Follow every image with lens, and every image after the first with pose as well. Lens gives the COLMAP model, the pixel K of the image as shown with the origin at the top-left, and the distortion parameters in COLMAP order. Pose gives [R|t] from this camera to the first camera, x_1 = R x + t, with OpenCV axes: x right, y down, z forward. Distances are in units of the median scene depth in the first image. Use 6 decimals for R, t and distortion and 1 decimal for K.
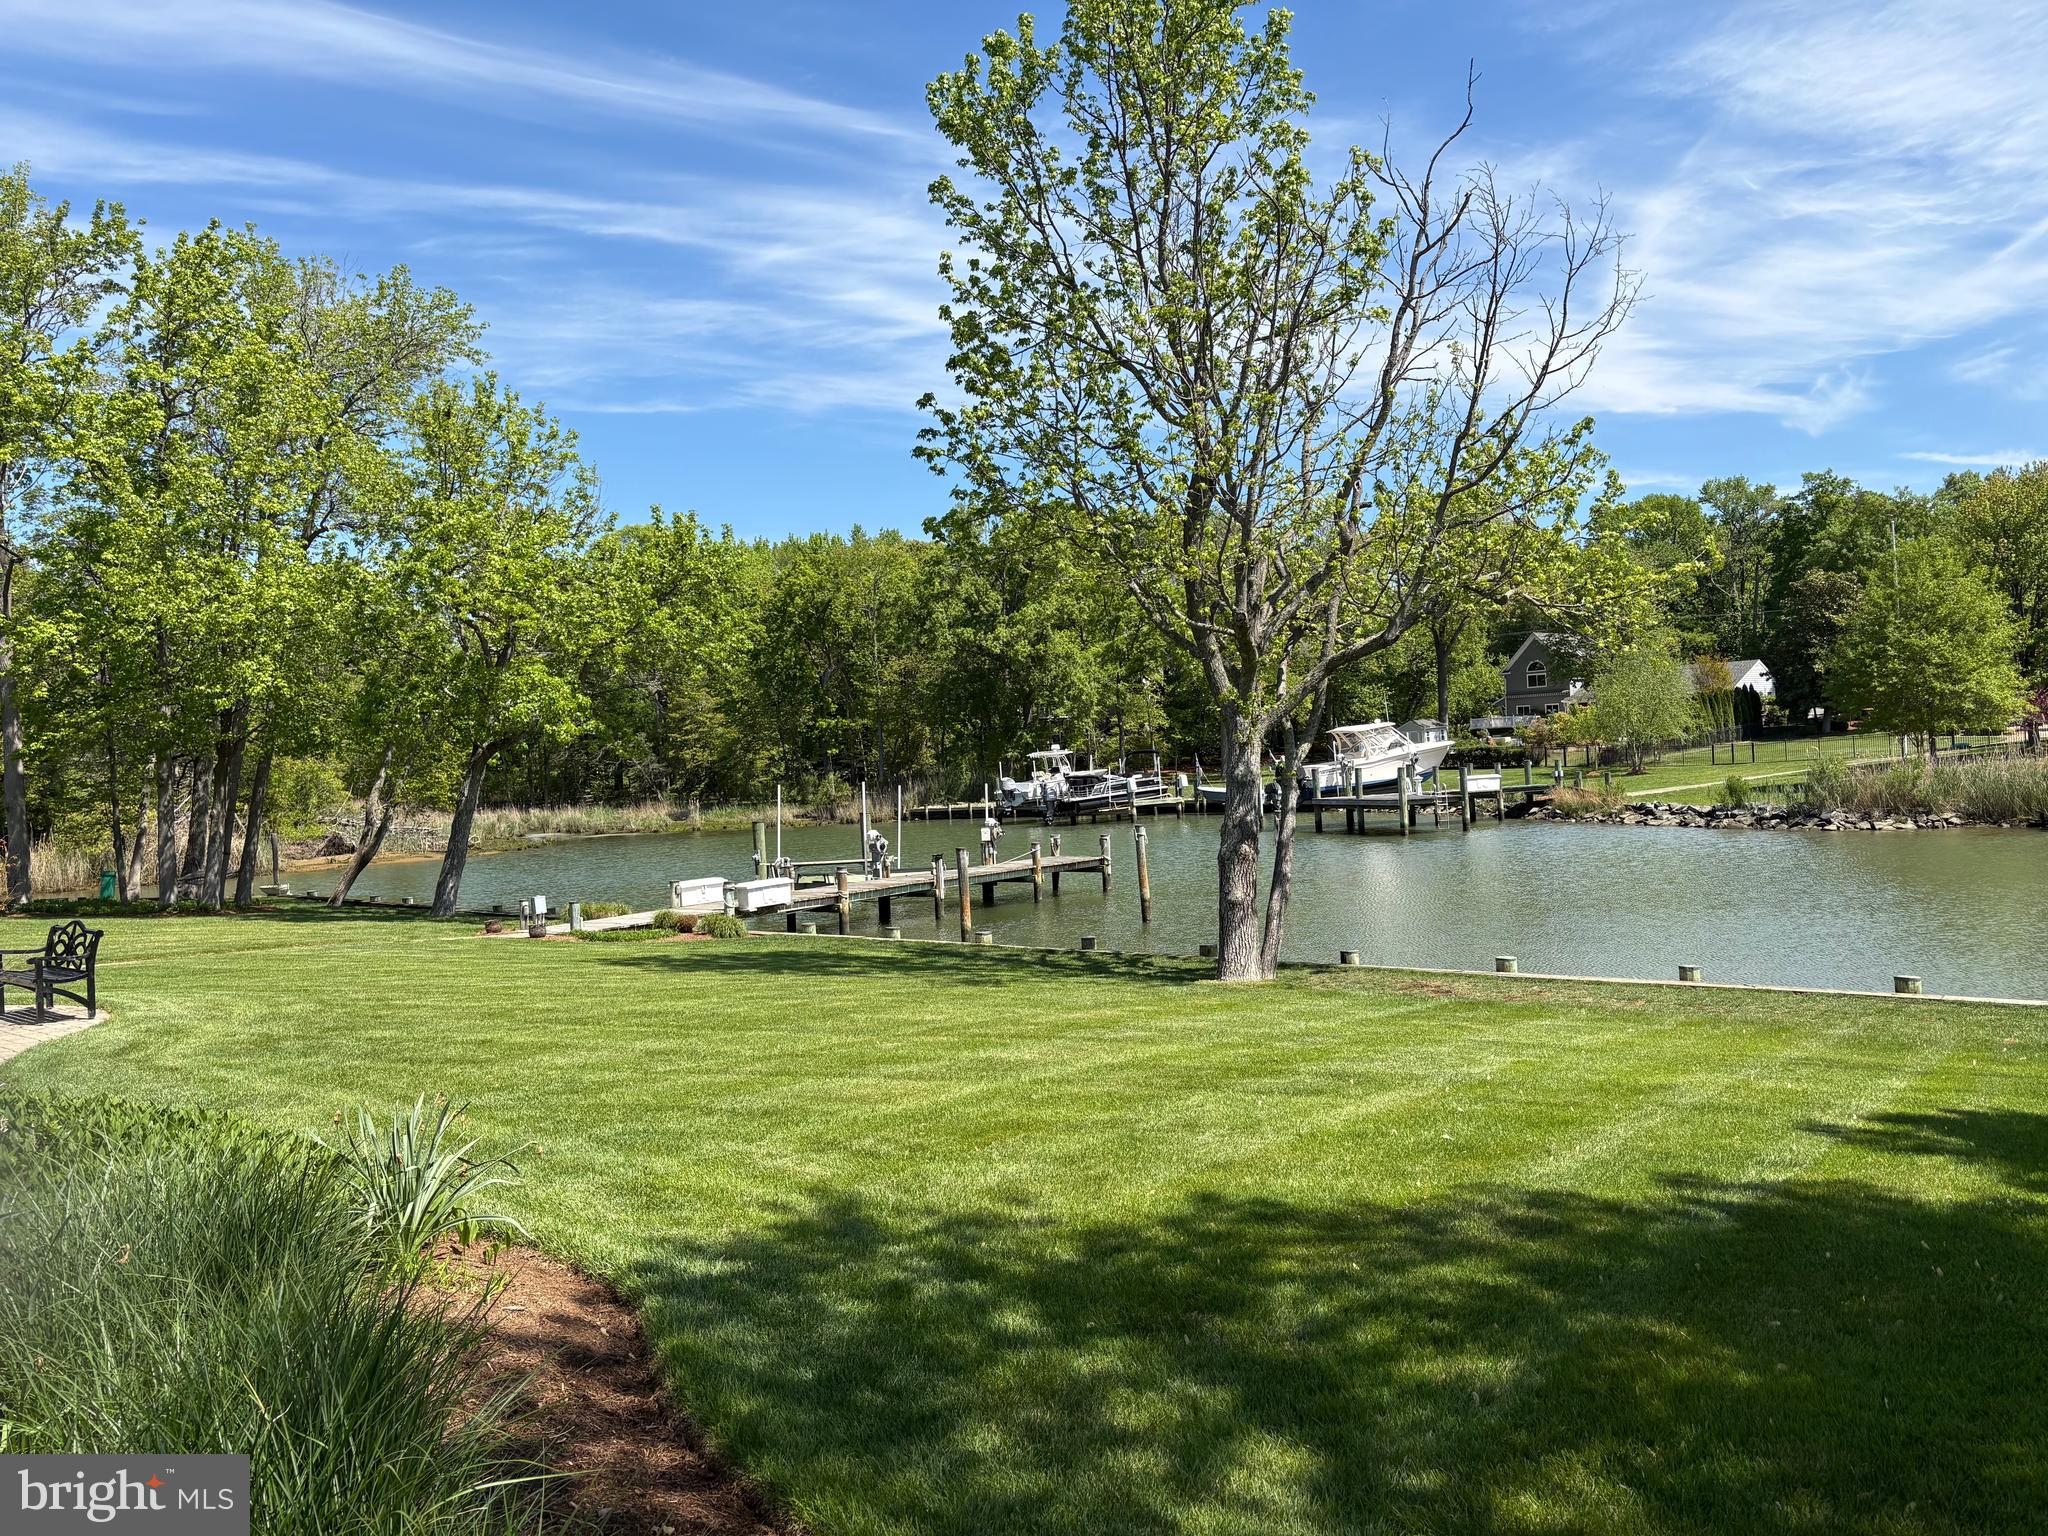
lens RADIAL K [[1546.6, 0, 1033.7], [0, 1546.6, 766.2], [0, 0, 1]] dist [0.038092, -0.009838]
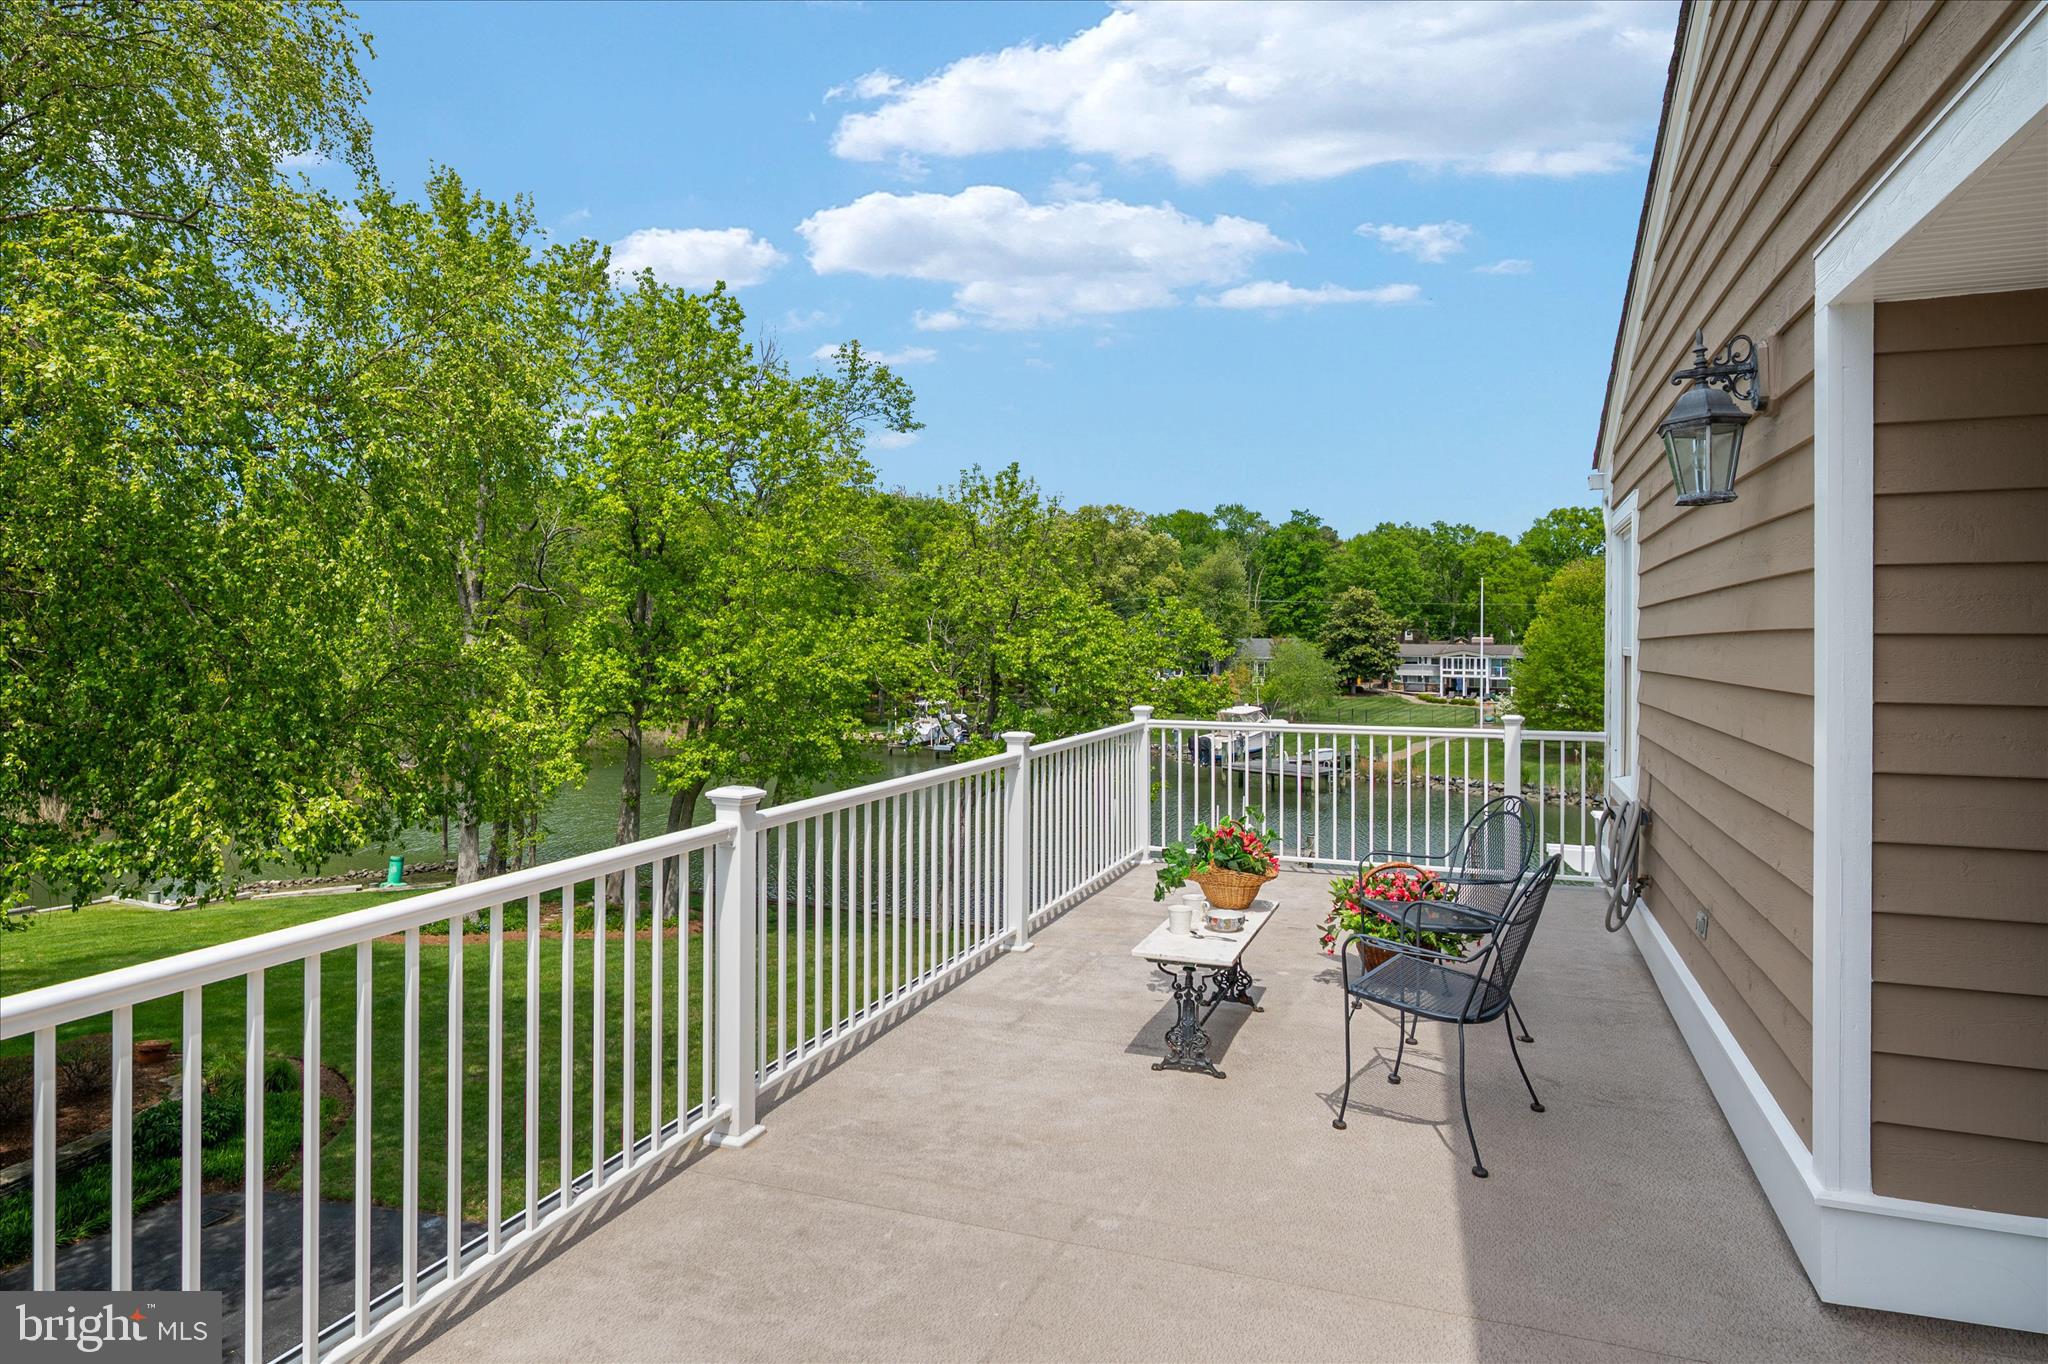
lens RADIAL K [[1163.4, 0, 1031.2], [0, 1163.4, 639.2], [0, 0, 1]] dist [0.001966, 0.000722]
pose [[0.927627, 0.054967, 0.369441, -0.346750], [-0.050299, 0.998486, -0.022262, -0.055309], [-0.370105, 0.002069, 0.928988, 0.099250]]
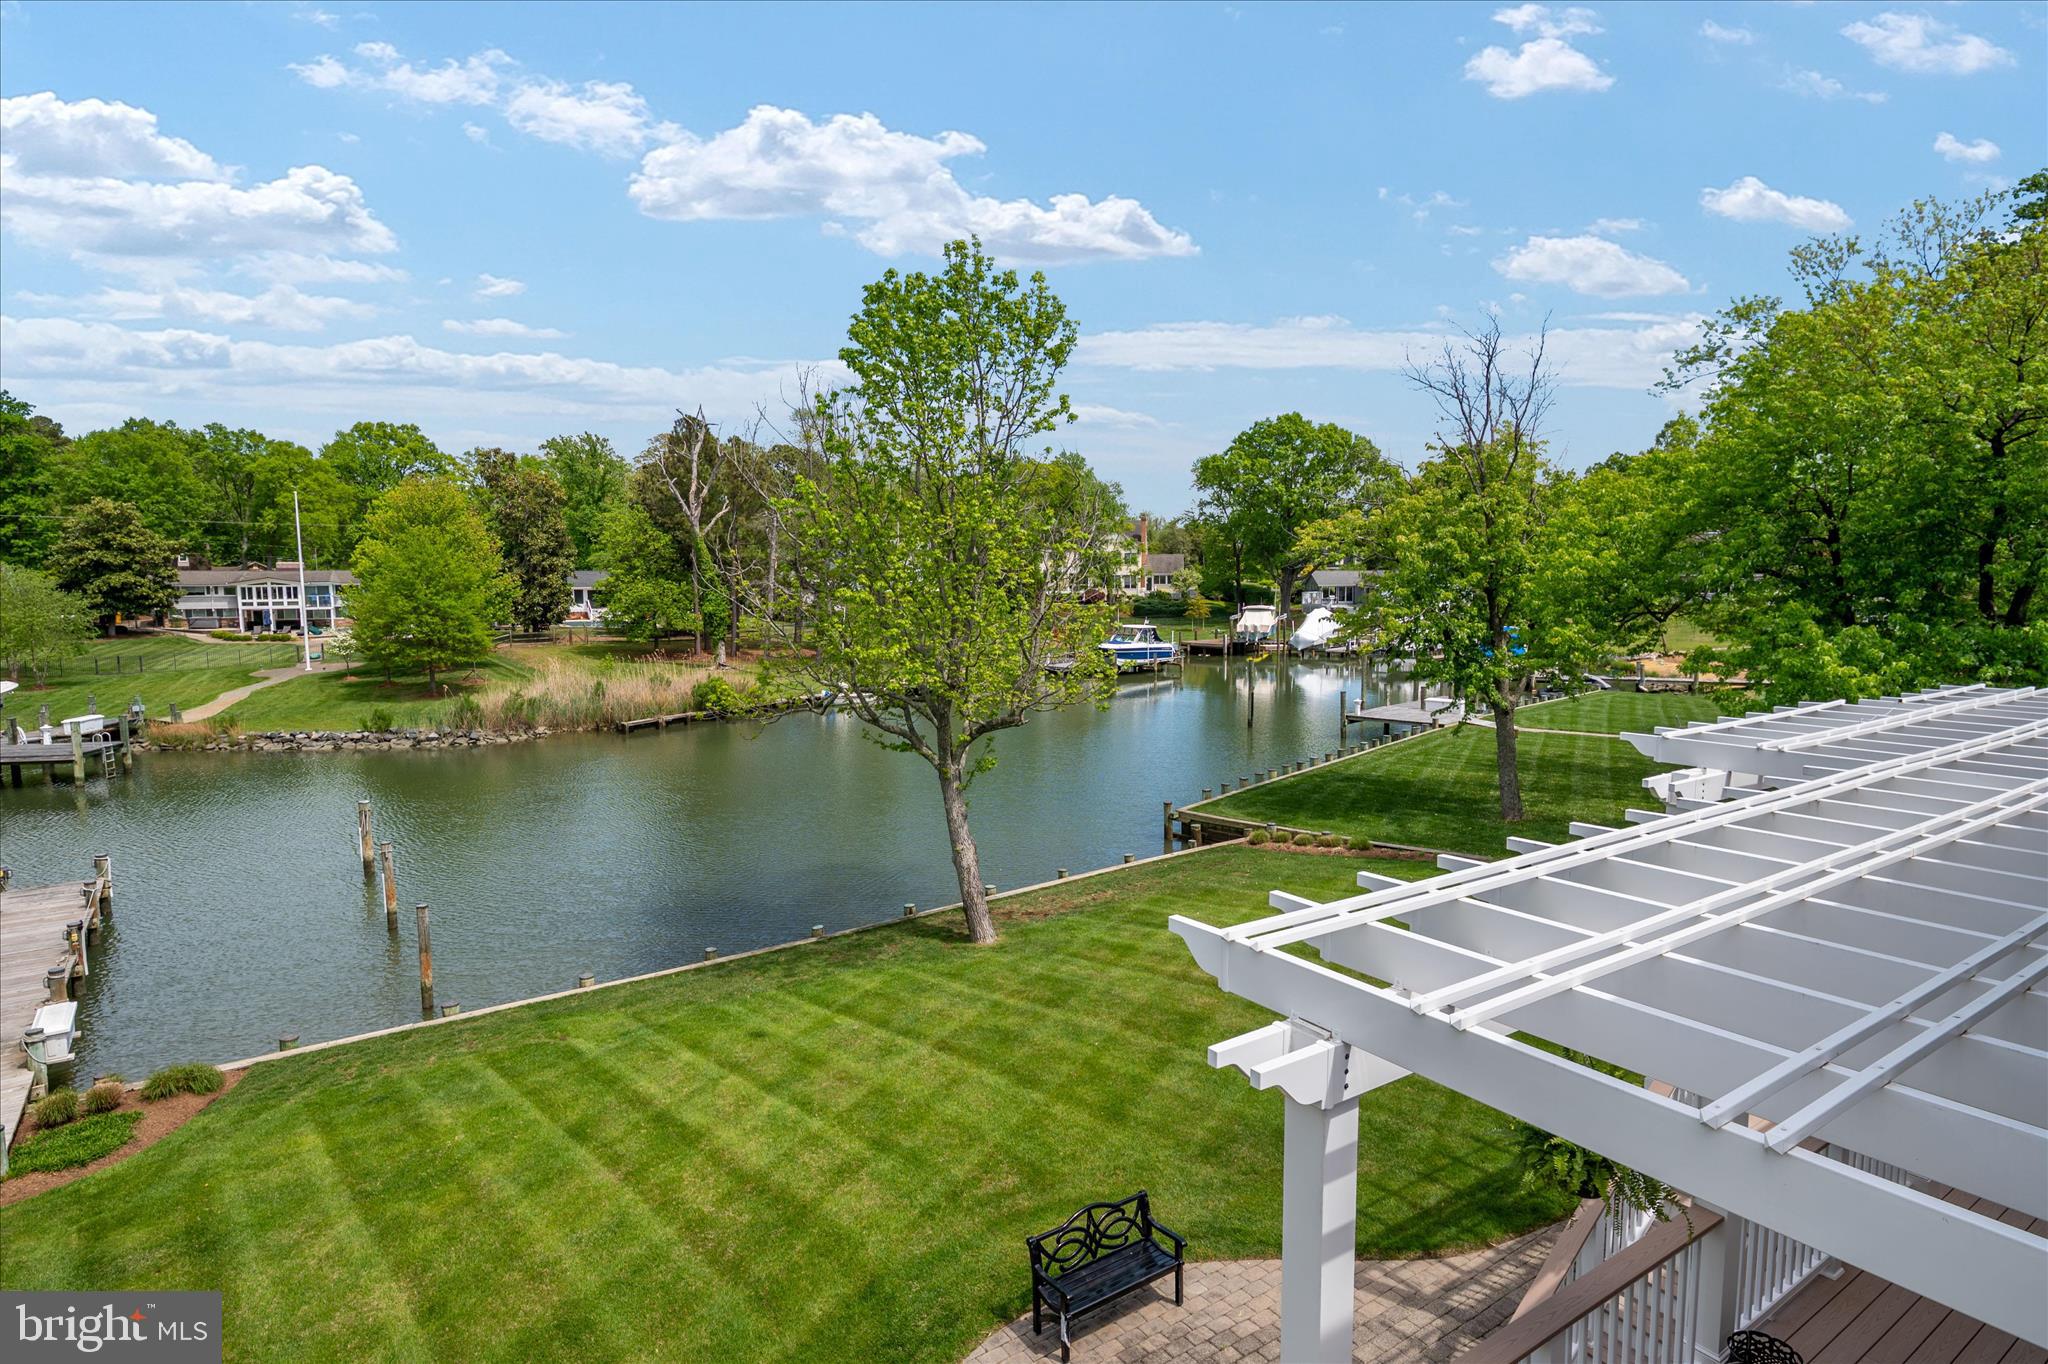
lens RADIAL K [[1110.9, 0, 1039.6], [0, 1110.9, 679.2], [0, 0, 1]] dist [0.003487, -0.001493]
pose [[0.214758, -0.051502, 0.975308, -0.287359], [-0.002479, 0.998577, 0.053277, -0.057935], [-0.976664, -0.013860, 0.214325, 0.206759]]
